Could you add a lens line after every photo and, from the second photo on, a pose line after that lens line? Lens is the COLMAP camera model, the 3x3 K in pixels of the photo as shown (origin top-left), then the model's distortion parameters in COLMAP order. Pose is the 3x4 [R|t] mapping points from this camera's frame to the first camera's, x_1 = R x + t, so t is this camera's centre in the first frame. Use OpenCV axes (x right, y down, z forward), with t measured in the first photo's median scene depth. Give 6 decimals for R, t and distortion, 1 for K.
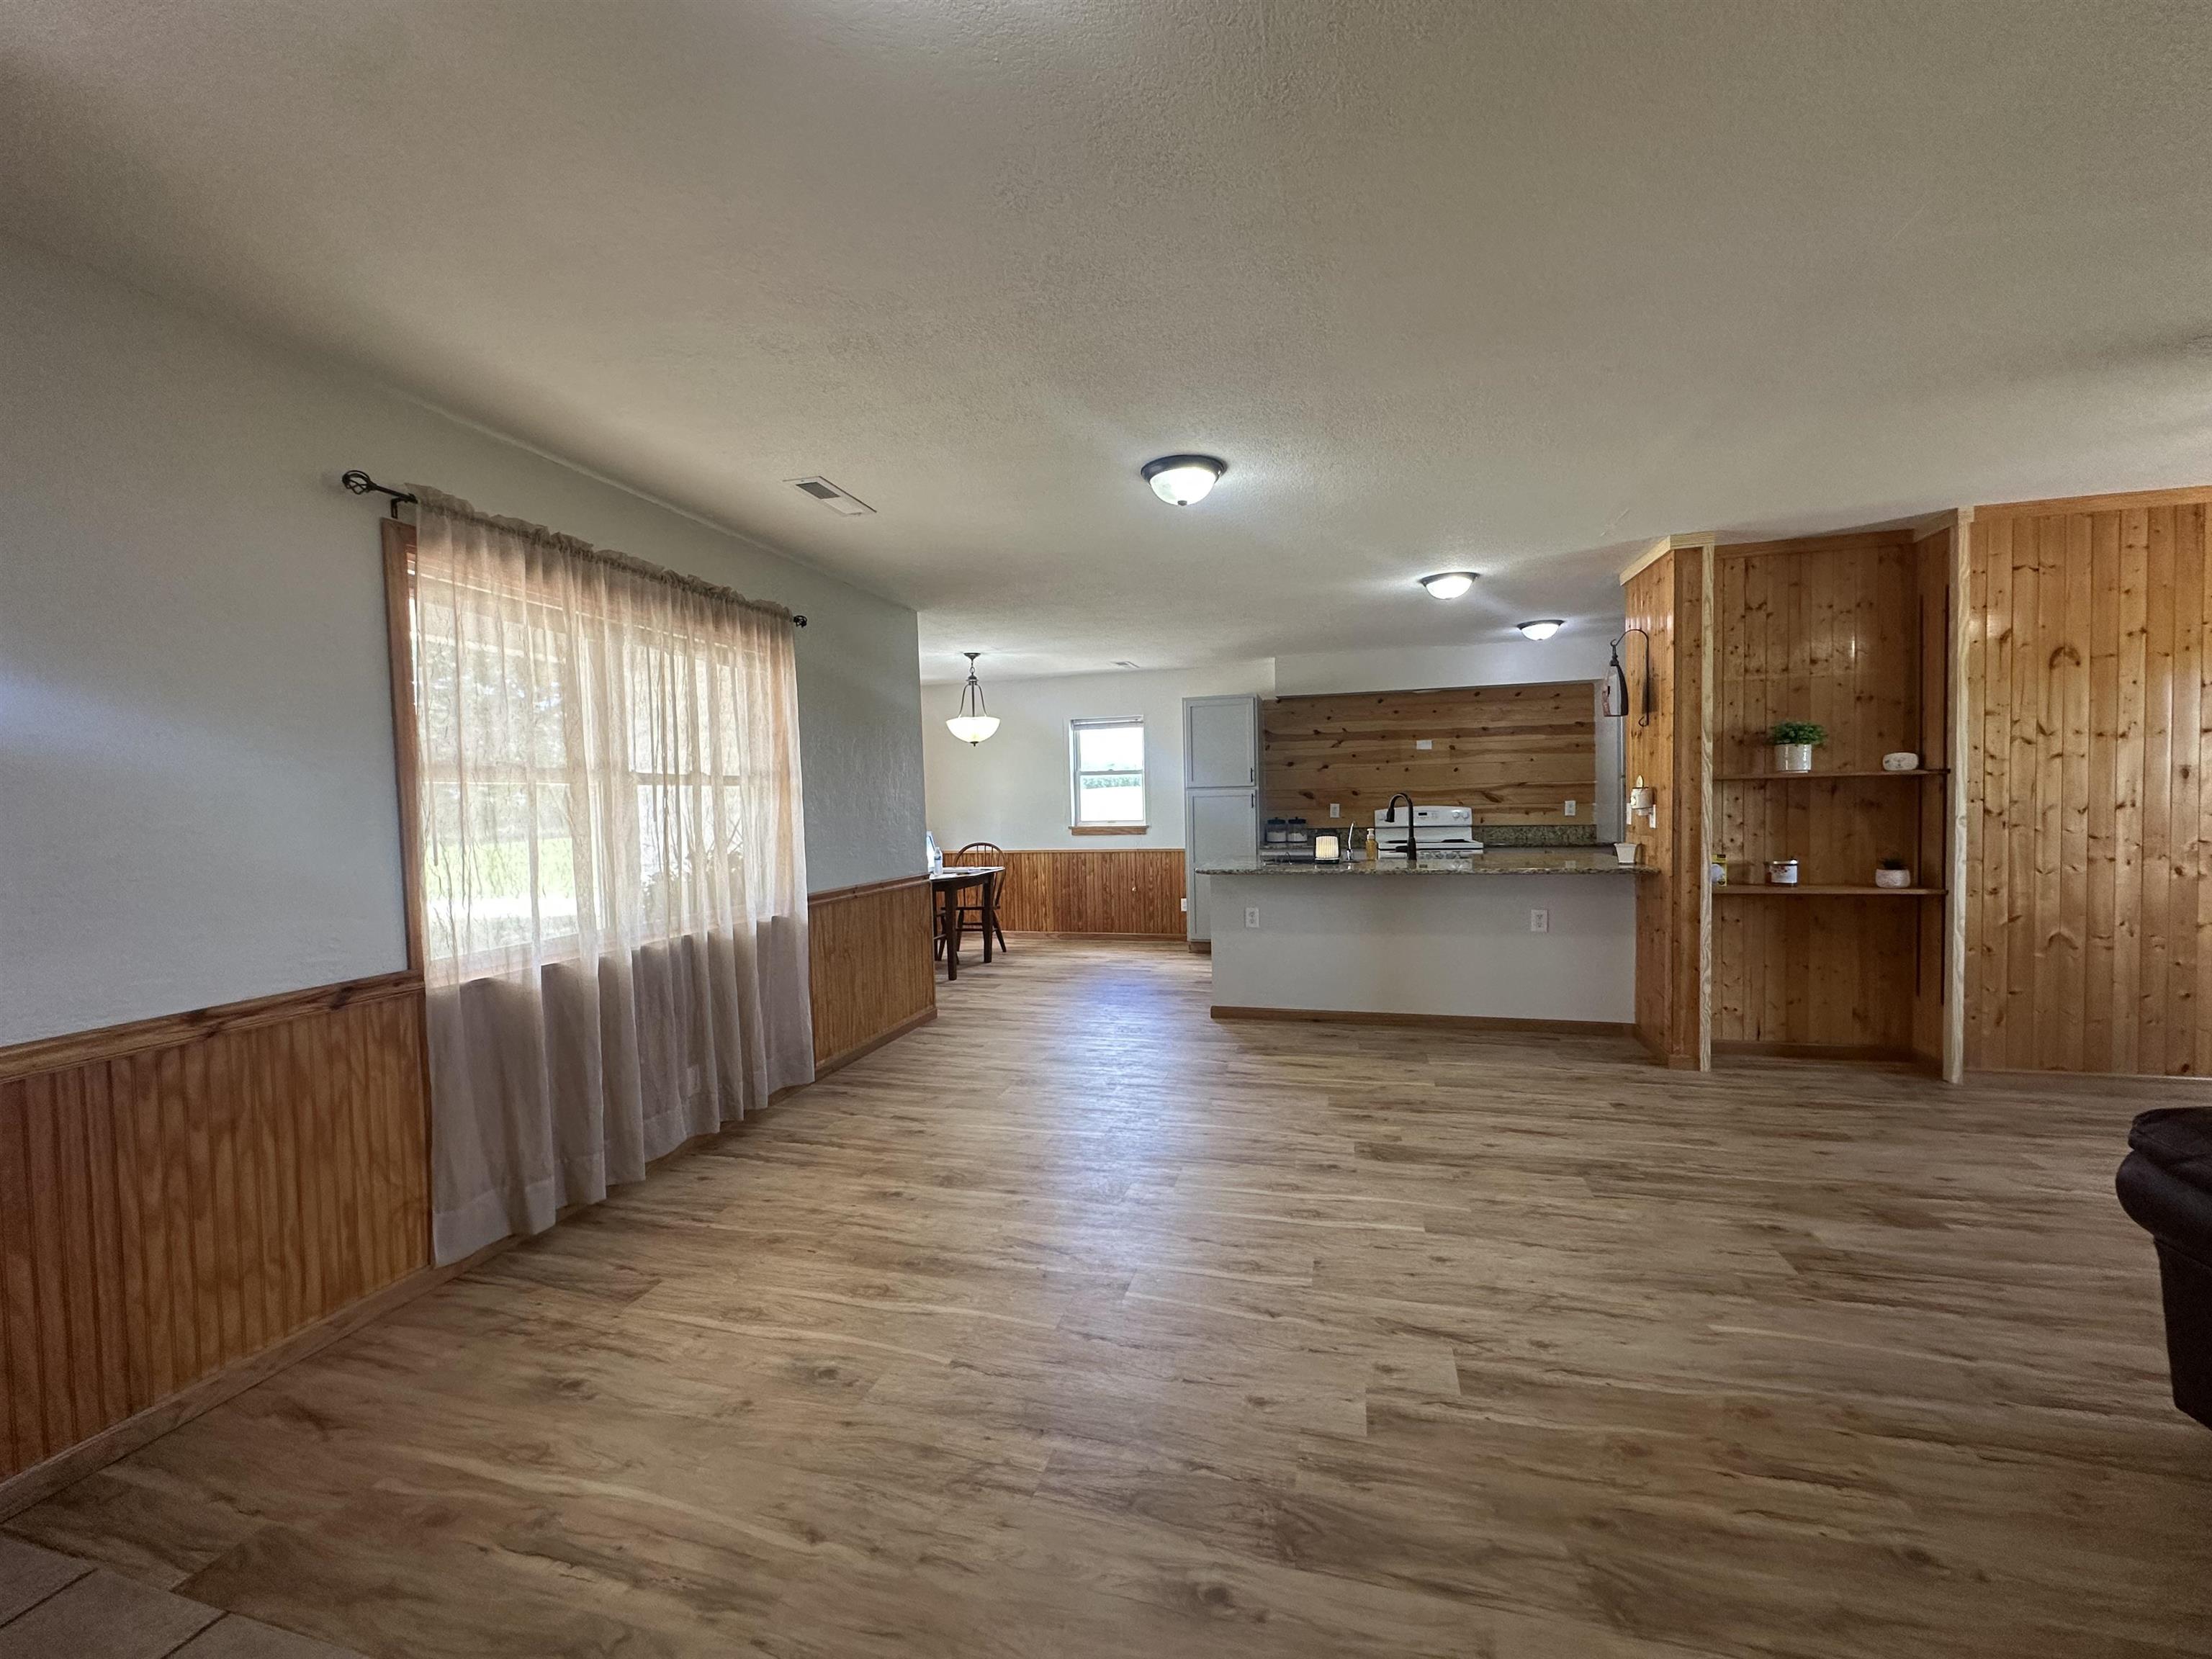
lens RADIAL K [[885.0, 0, 1107.0], [0, 885.0, 827.8], [0, 0, 1]] dist [-0.003788, 0.000851]
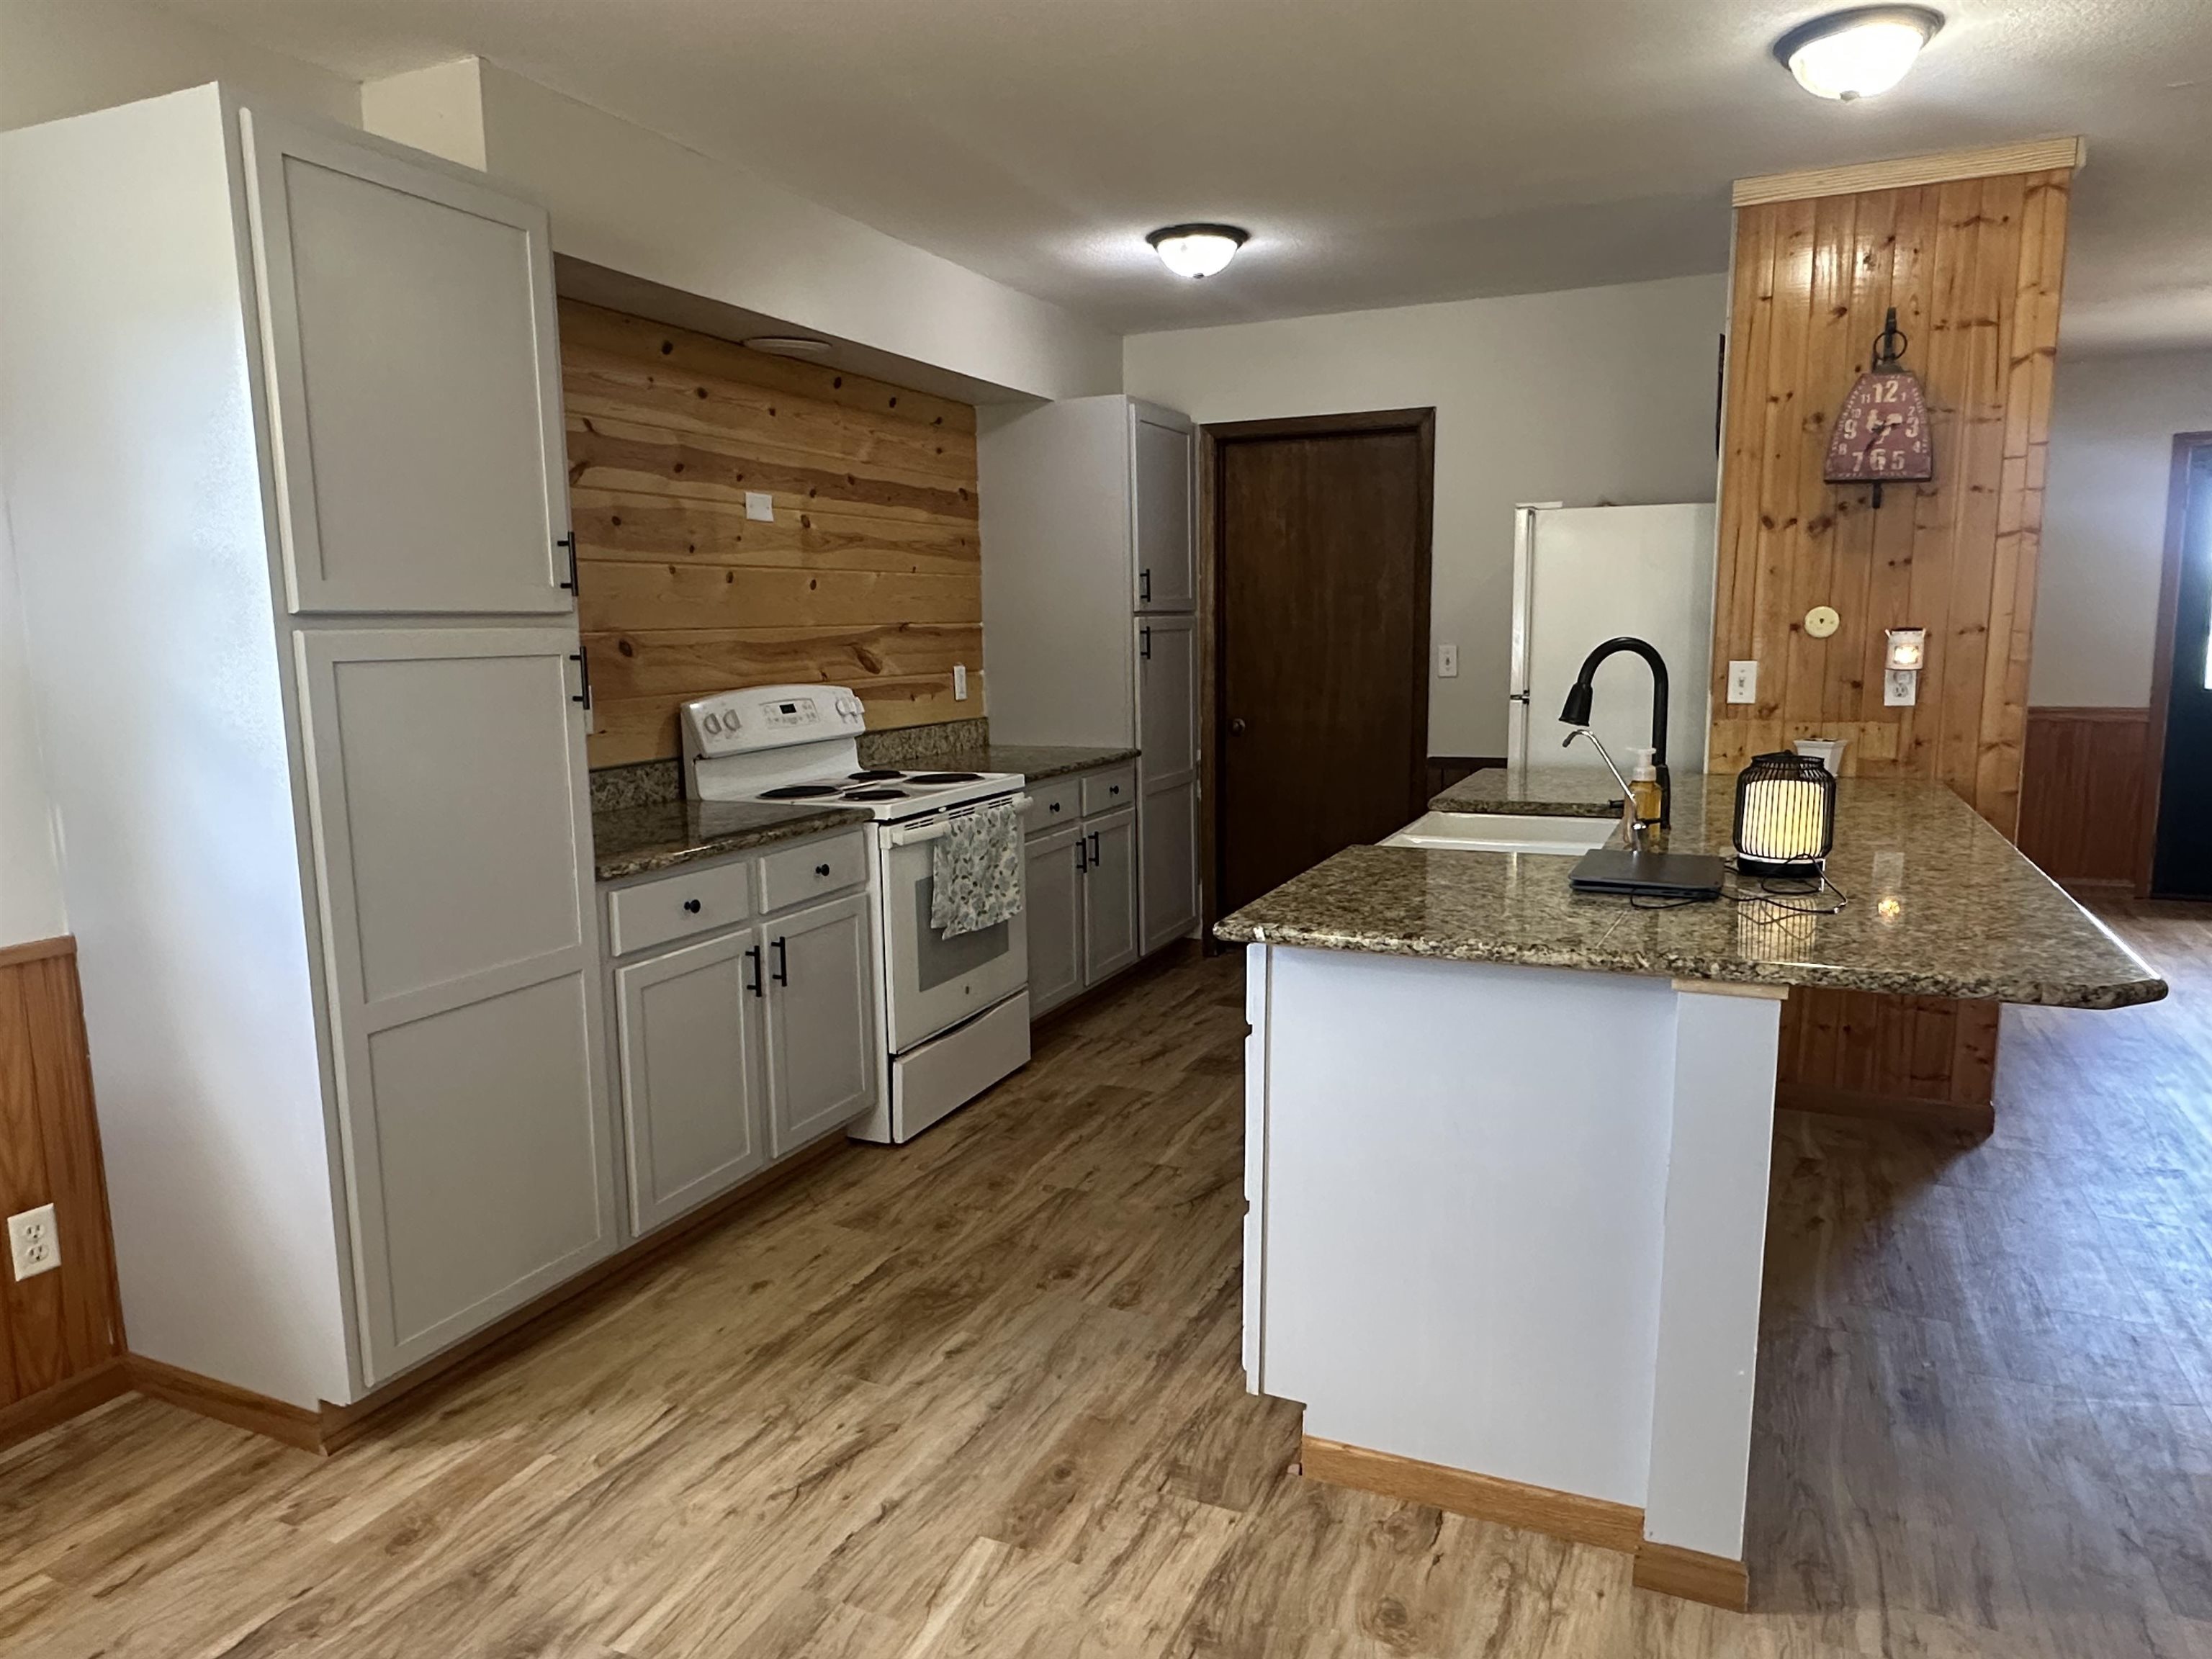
lens RADIAL K [[1407.8, 0, 1107.5], [0, 1407.8, 841.4], [0, 0, 1]] dist [-0.003522, 0.000691]
pose [[0.157064, -0.130938, 0.978870, -0.380515], [0.045721, 0.991073, 0.125234, -0.060827], [-0.986530, 0.025085, 0.161649, 1.737206]]
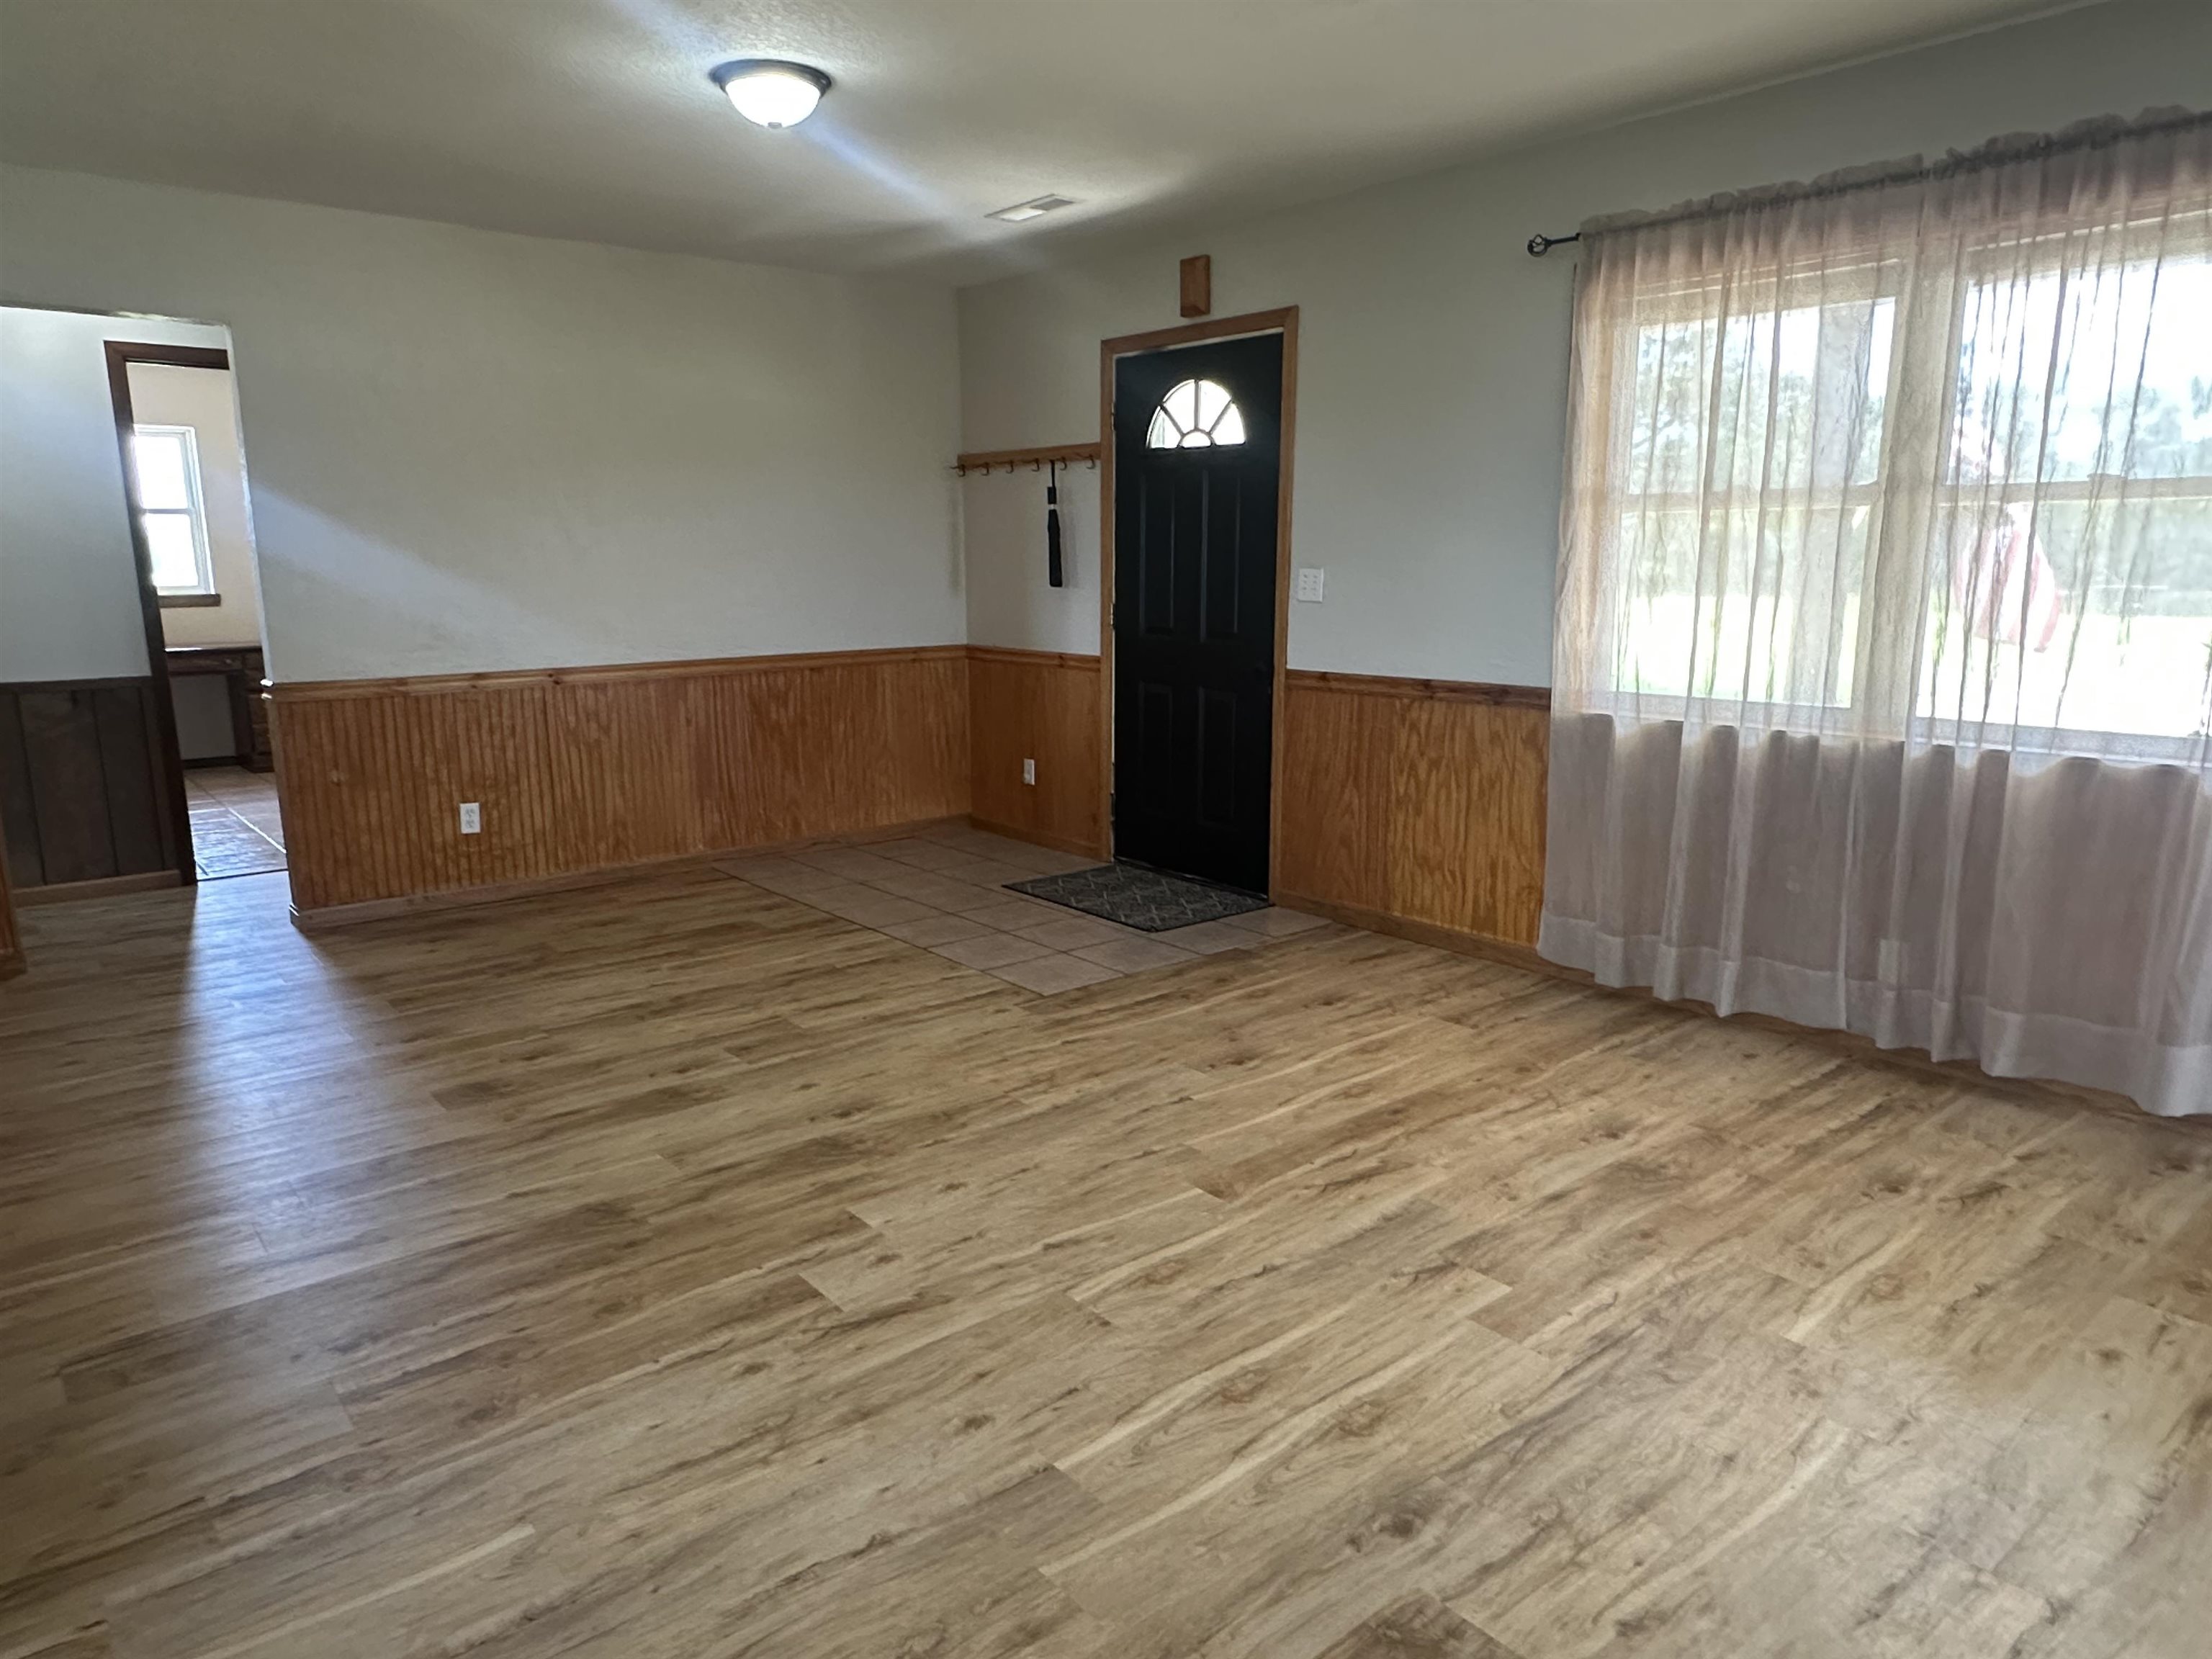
lens RADIAL K [[1407.8, 0, 1108.9], [0, 1407.8, 839.0], [0, 0, 1]] dist [-0.003522, 0.000691]
pose [[-0.568043, 0.188580, -0.801103, 0.711934], [-0.008373, 0.972020, 0.234751, -0.047651], [0.822957, 0.140056, -0.550569, 1.113006]]
